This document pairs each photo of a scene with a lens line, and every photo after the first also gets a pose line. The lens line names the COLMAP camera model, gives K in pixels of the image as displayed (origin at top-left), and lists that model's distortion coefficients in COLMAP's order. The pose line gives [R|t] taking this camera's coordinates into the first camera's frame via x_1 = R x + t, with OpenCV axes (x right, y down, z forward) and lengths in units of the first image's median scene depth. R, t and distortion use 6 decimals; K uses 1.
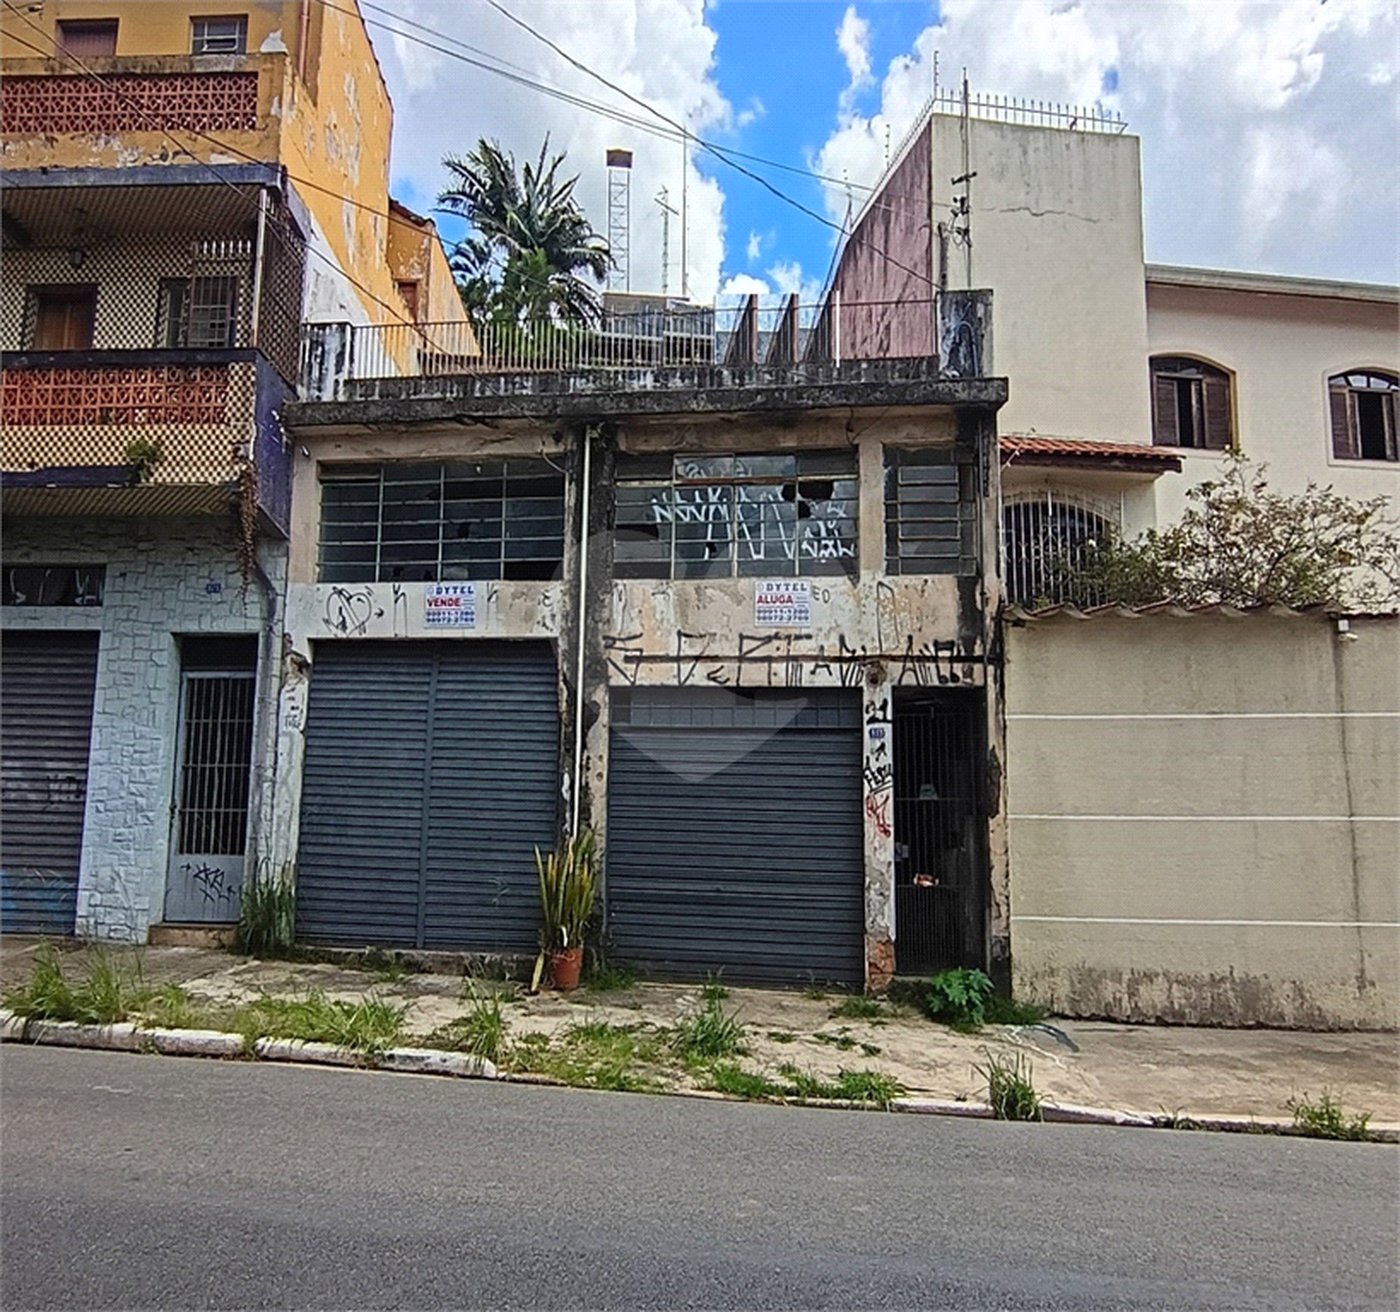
lens RADIAL K [[1010.7, 0, 621.0], [0, 1010.7, 664.1], [0, 0, 1]] dist [0.002698, -0.001513]
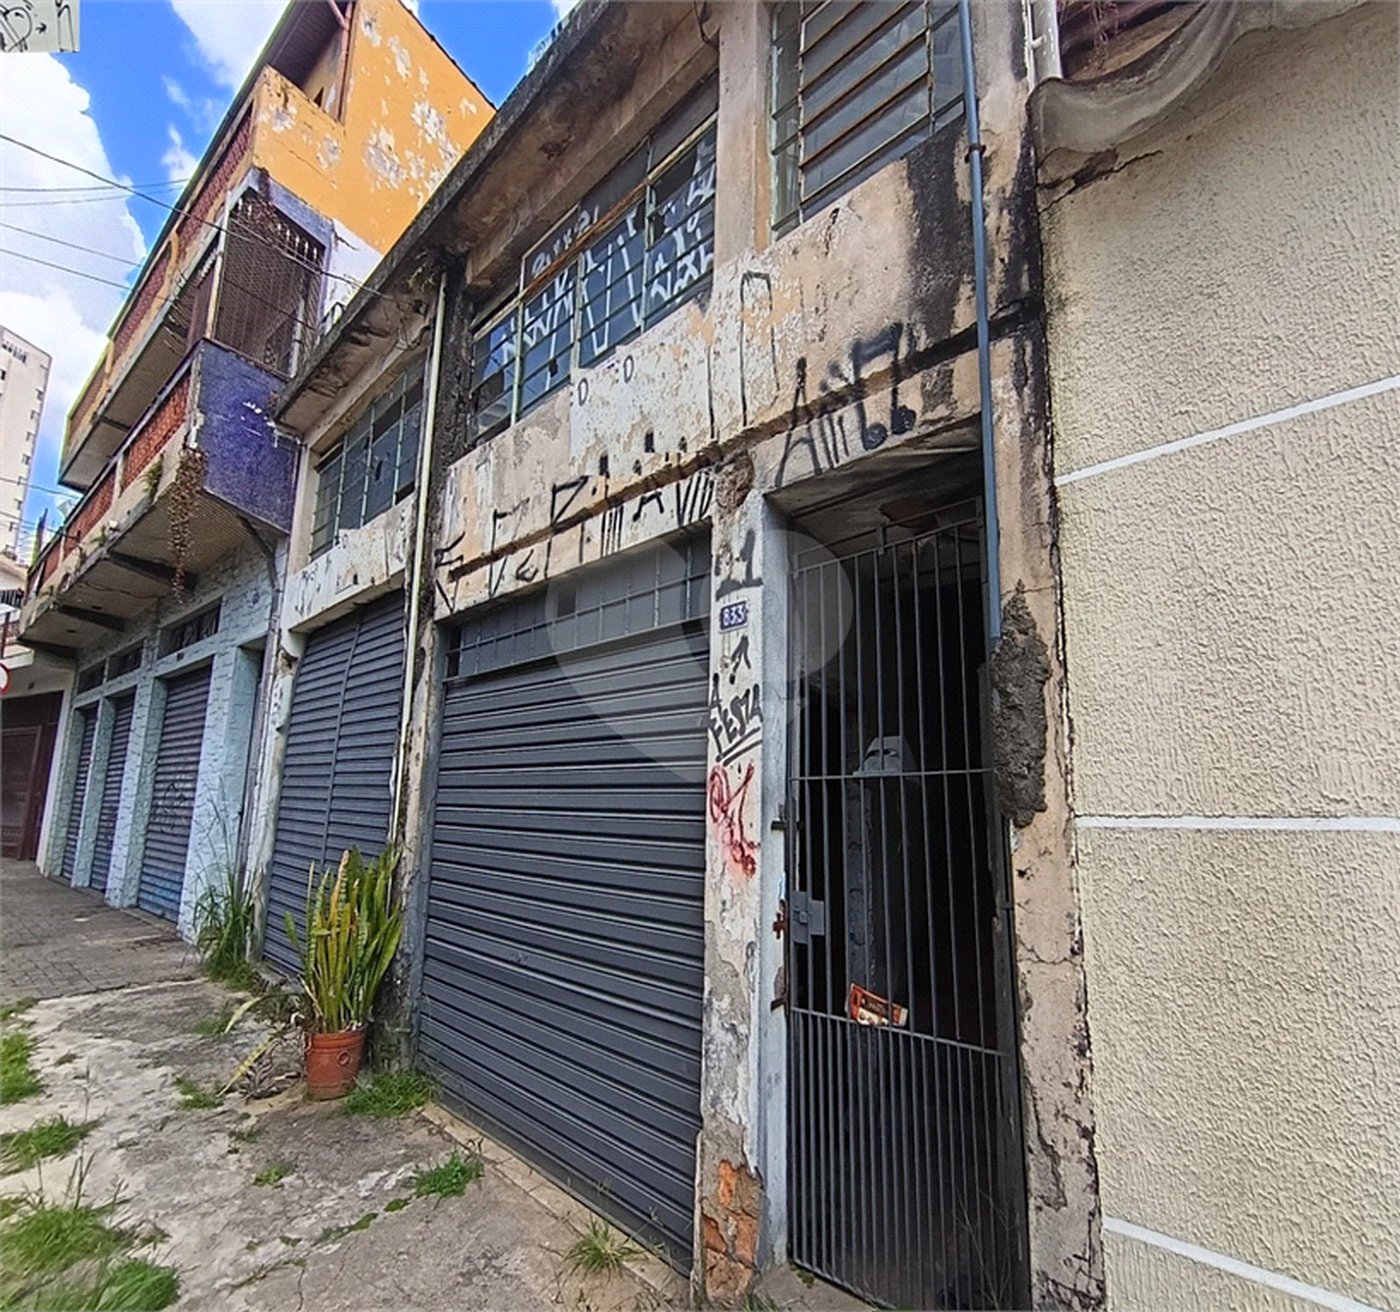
lens RADIAL K [[683.2, 0, 704.9], [0, 683.2, 701.8], [0, 0, 1]] dist [0.003945, 0.000351]
pose [[0.828339, -0.093416, -0.552383, 0.381307], [0.071019, 0.995555, -0.061865, 0.115589], [0.555707, 0.012016, 0.831292, 0.743268]]
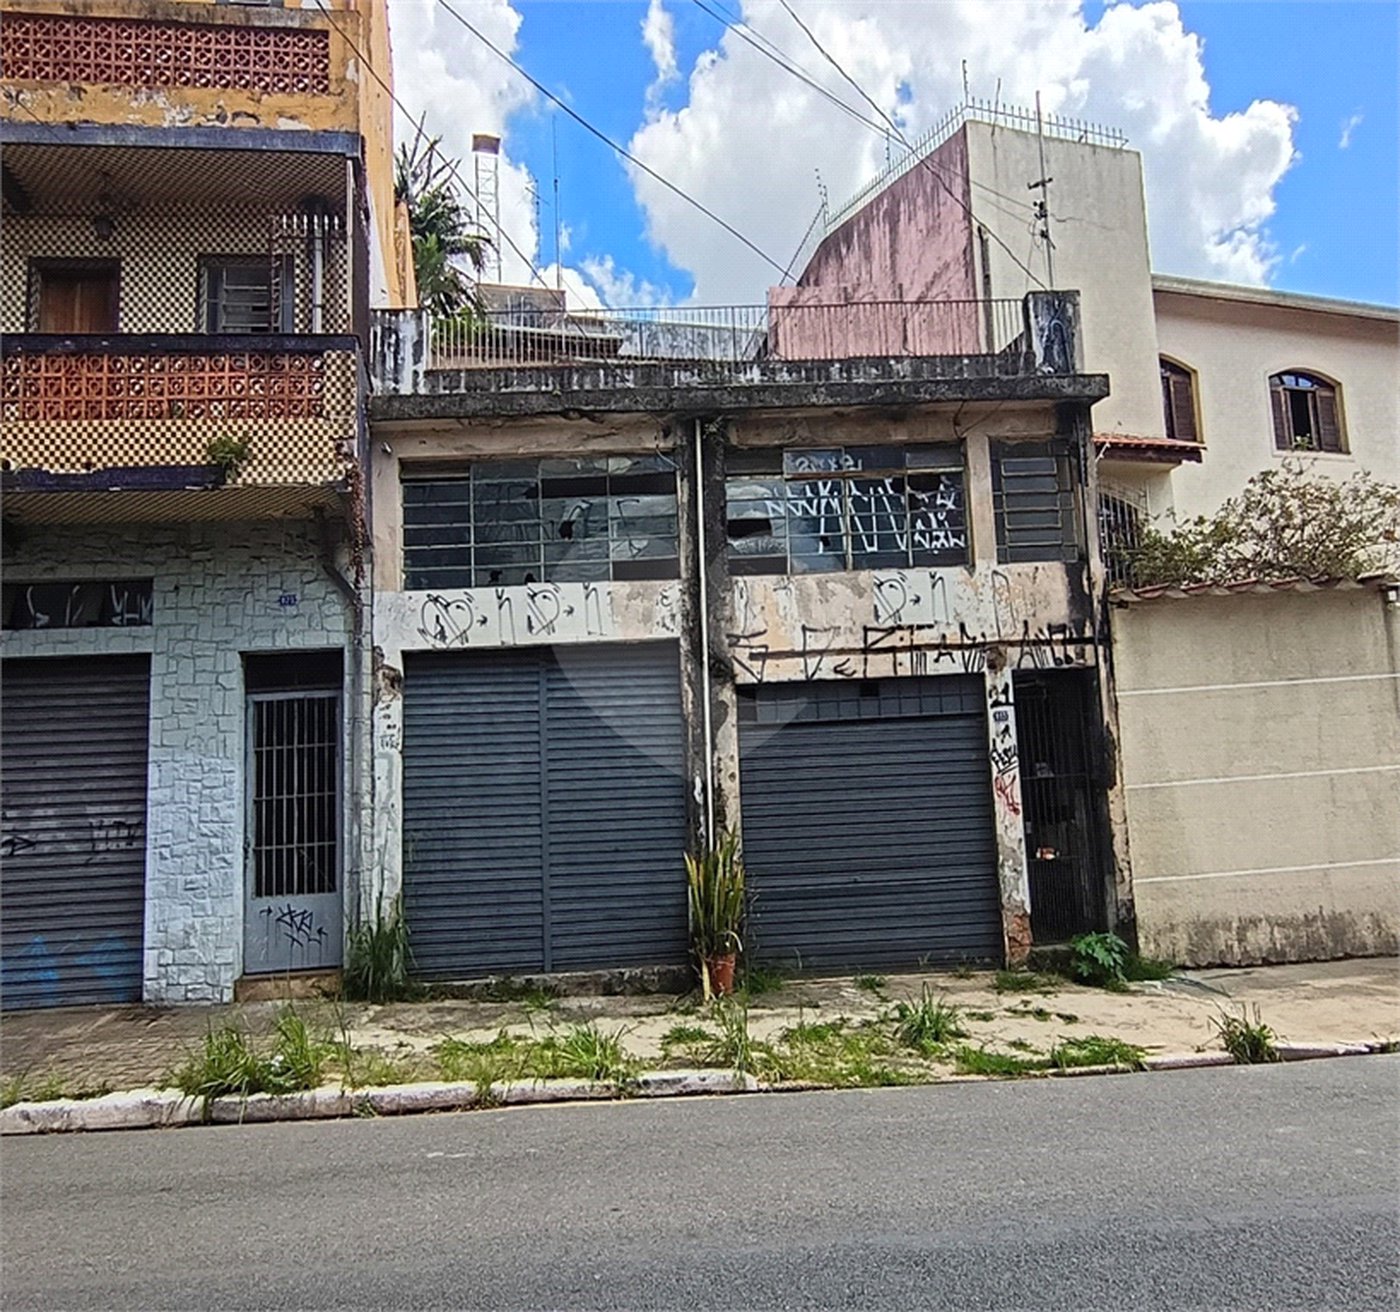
lens RADIAL K [[1016.8, 0, 771.7], [0, 1016.8, 665.0], [0, 0, 1]] dist [0.000700, 0.003313]
pose [[0.978472, -0.049247, 0.200417, -0.178371], [0.048568, 0.998785, 0.008303, -0.003953], [-0.200582, 0.001610, 0.979676, 0.023844]]
